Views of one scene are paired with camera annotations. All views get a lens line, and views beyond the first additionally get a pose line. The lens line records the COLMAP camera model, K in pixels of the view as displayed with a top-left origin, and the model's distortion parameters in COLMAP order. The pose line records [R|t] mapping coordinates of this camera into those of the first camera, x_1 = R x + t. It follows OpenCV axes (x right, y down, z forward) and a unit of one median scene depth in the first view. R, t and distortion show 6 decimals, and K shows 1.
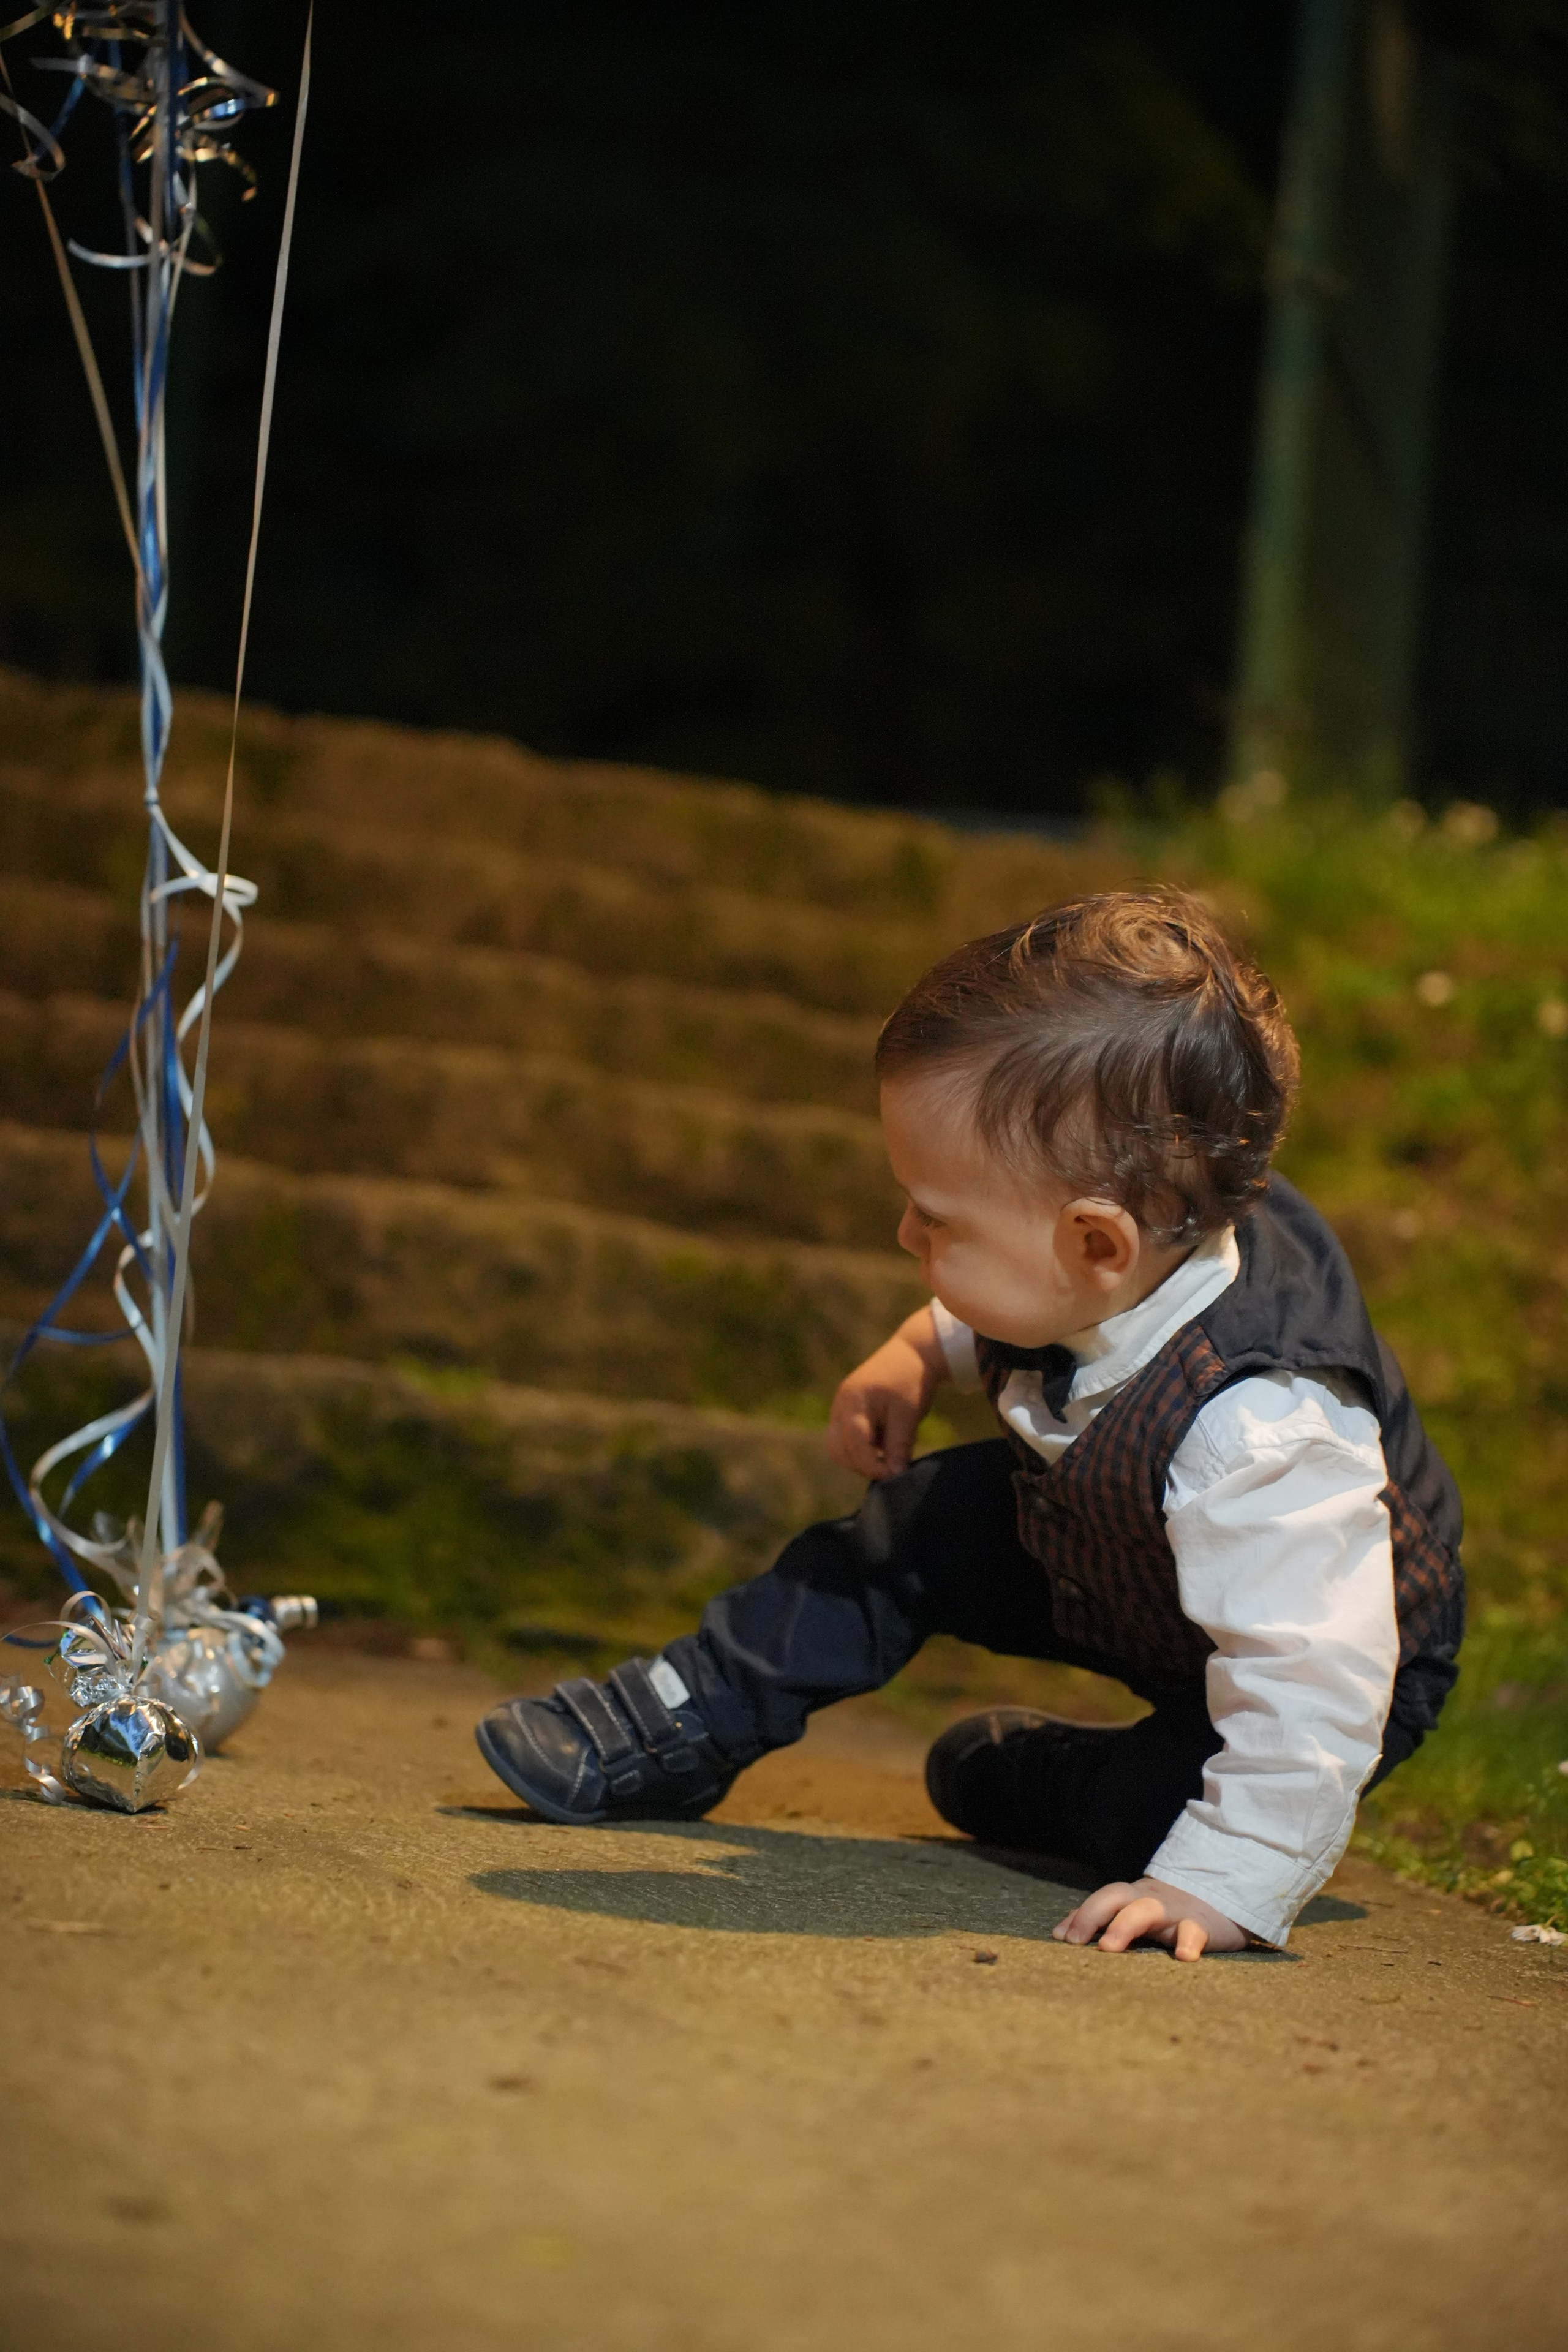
lens RADIAL K [[5115.4, 0, 784.0], [0, 5115.4, 1176.0], [0, 0, 1]] dist [0.009767, 0.344500]
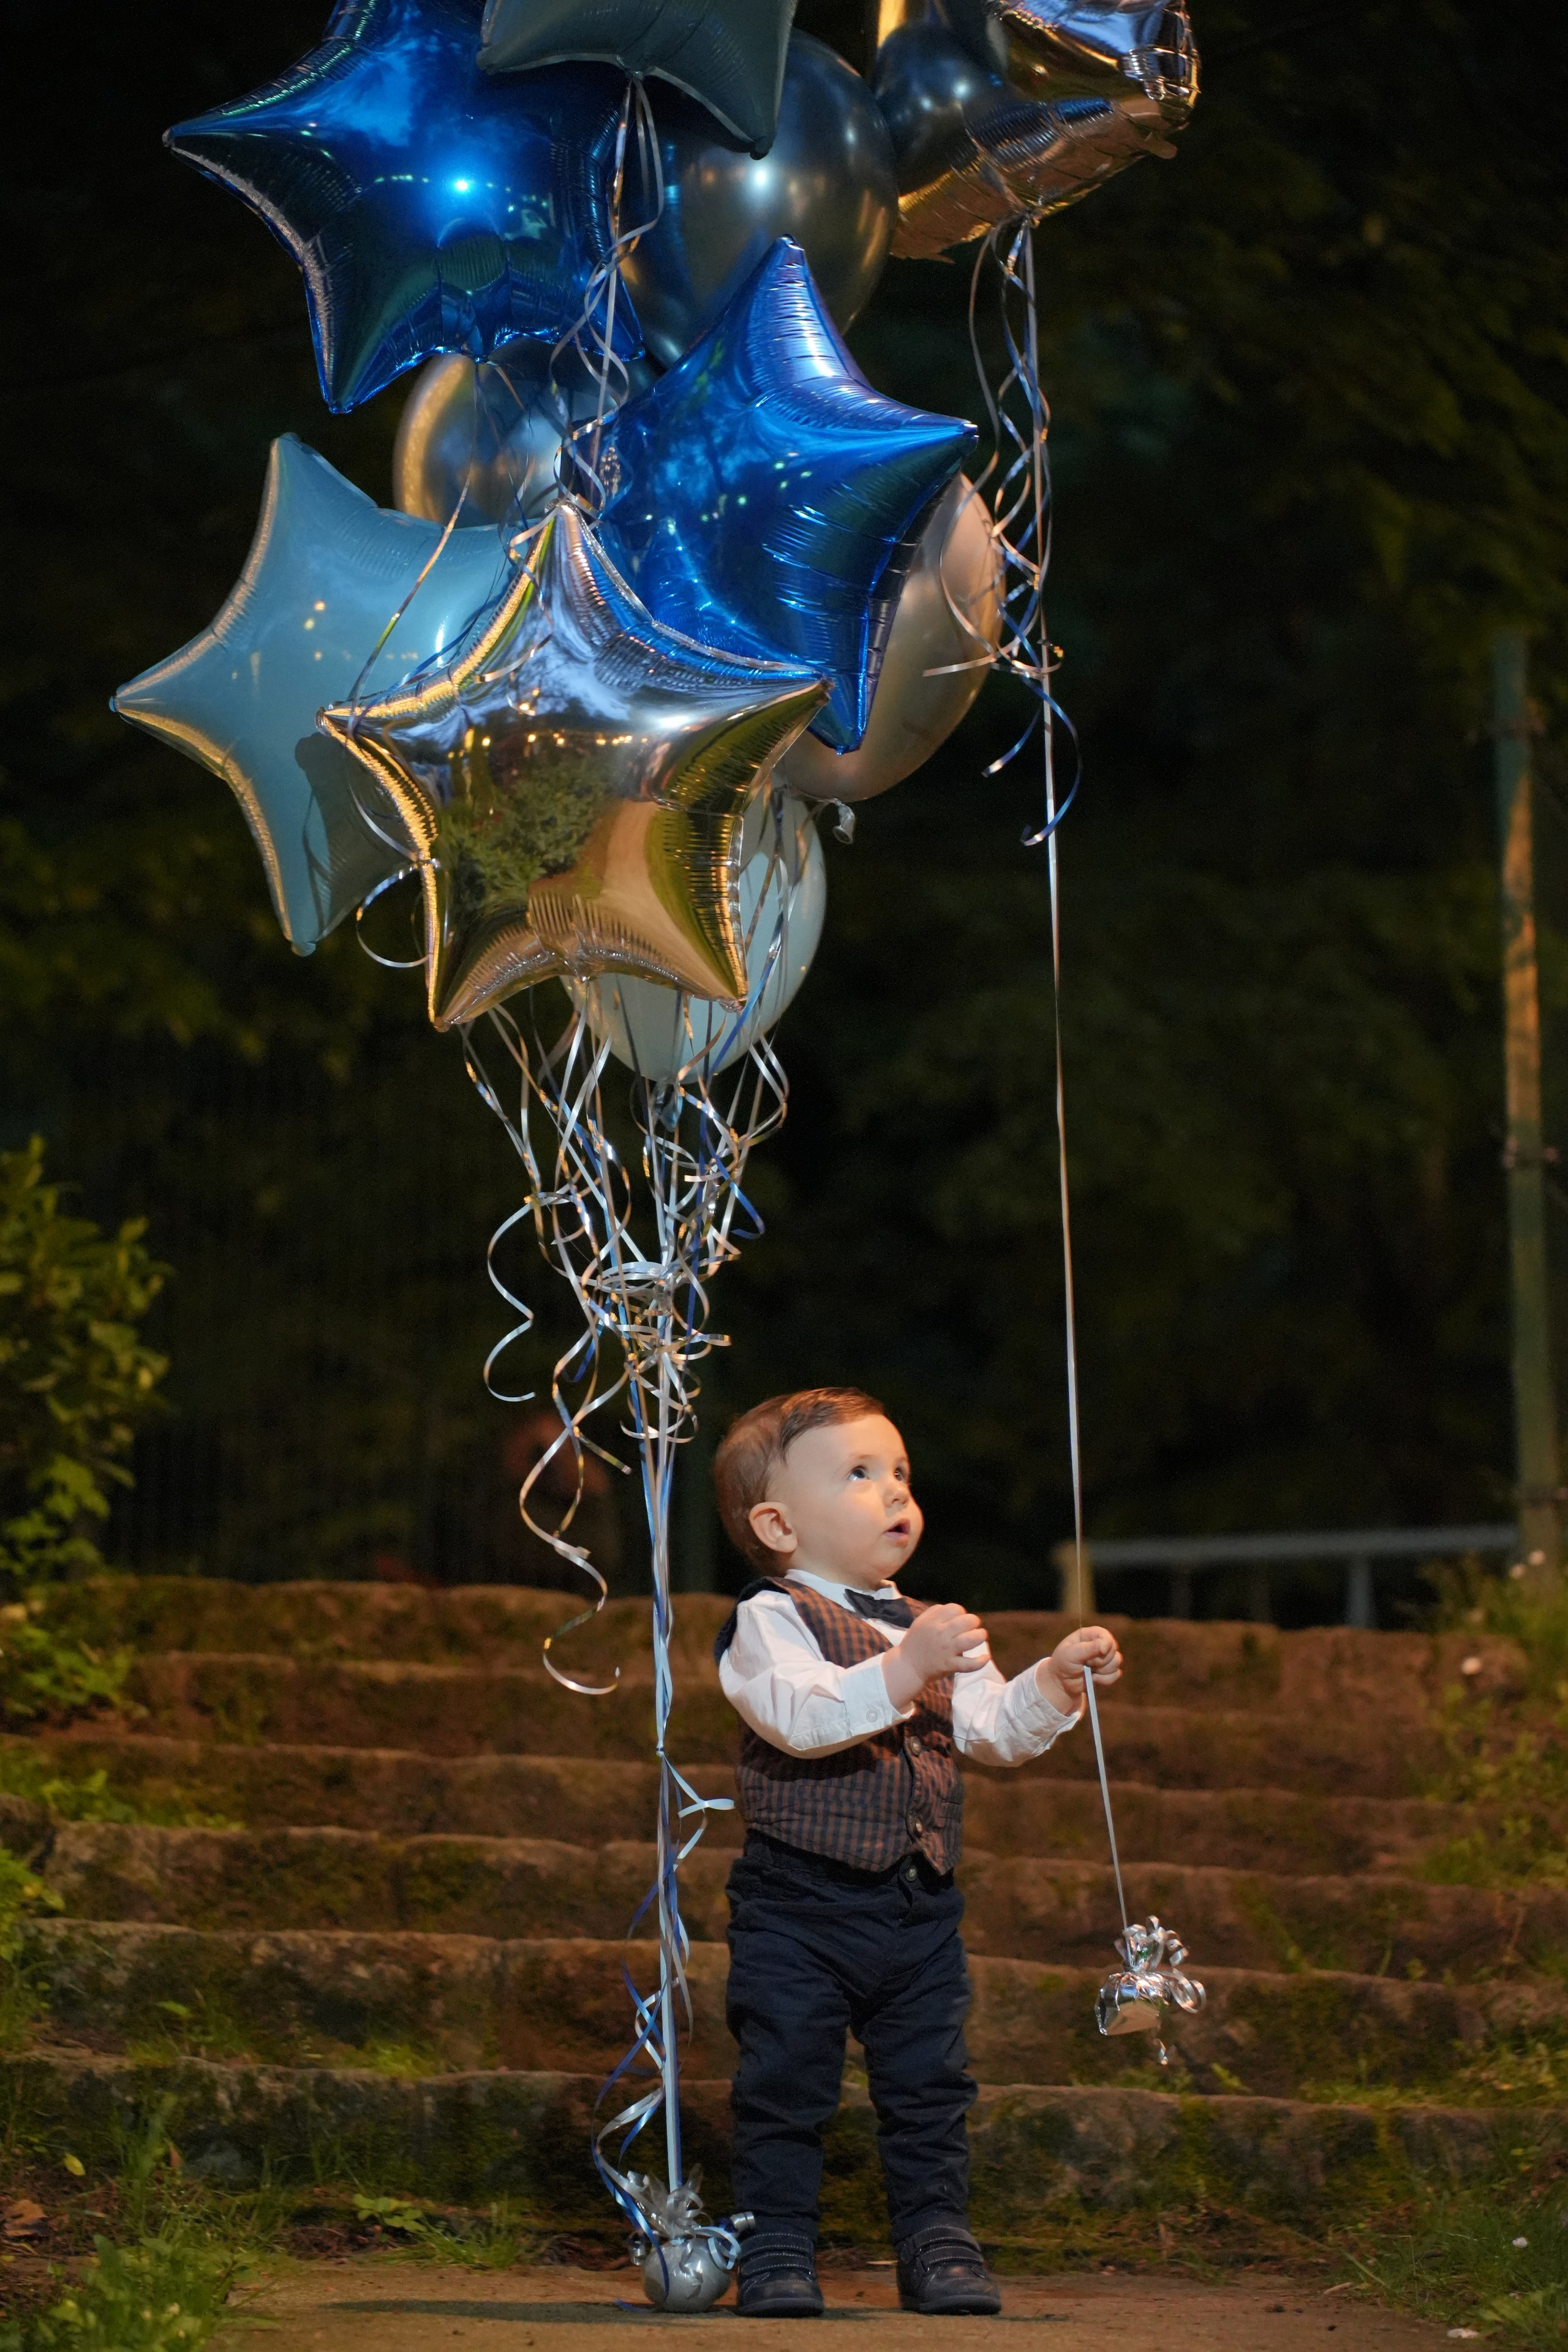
lens RADIAL K [[4980.8, 0, 784.0], [0, 4980.8, 1176.0], [0, 0, 1]] dist [-0.005400, 0.134990]
pose [[0.986552, -0.119834, -0.111153, 0.094021], [0.102472, 0.983275, -0.150563, -0.002657], [0.127337, 0.137148, 0.982332, -0.432416]]
